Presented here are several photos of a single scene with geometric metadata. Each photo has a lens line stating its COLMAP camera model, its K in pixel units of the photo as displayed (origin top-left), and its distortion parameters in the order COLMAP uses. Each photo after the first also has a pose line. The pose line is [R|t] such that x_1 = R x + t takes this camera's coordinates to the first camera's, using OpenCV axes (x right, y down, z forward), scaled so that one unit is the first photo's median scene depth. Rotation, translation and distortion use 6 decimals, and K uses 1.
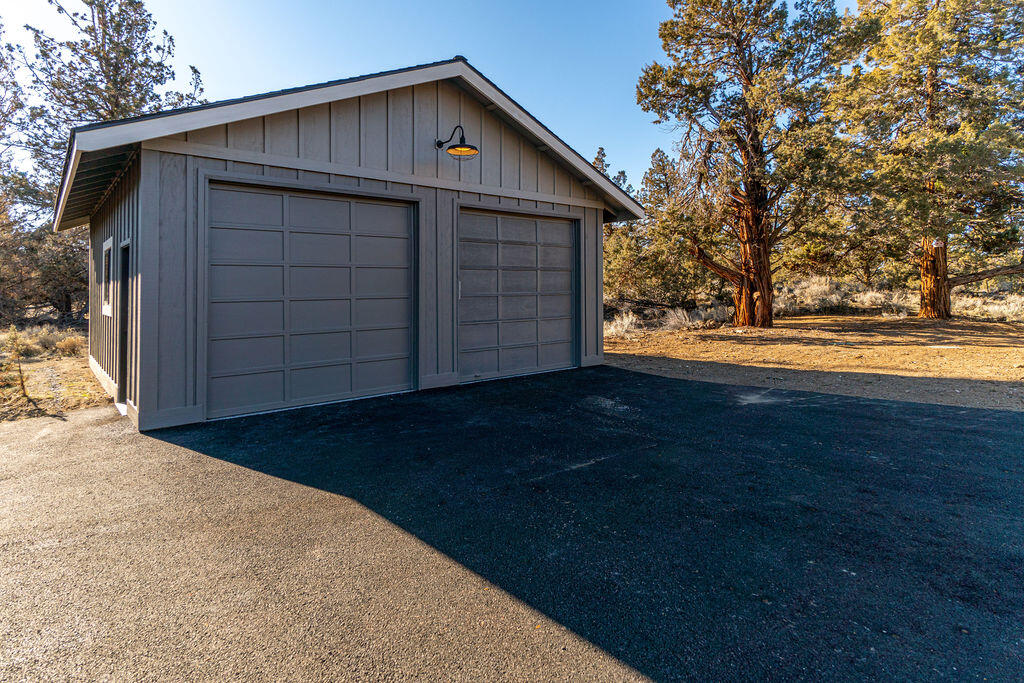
lens RADIAL K [[538.9, 0, 511.5], [0, 538.9, 285.2], [0, 0, 1]] dist [0.001143, 0.000245]
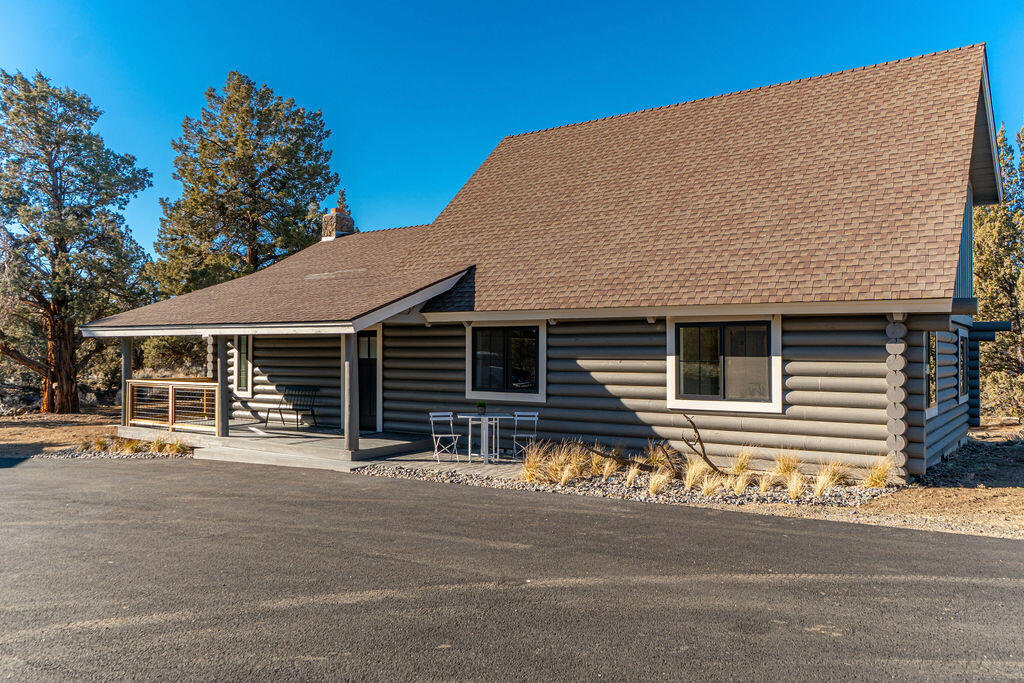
lens RADIAL K [[783.4, 0, 517.0], [0, 783.4, 342.2], [0, 0, 1]] dist [0.003536, -0.002380]
pose [[0.879770, 0.019450, 0.475002, 0.521202], [-0.015283, 0.999803, -0.012633, -0.067831], [-0.475154, 0.003855, 0.879894, -0.945267]]
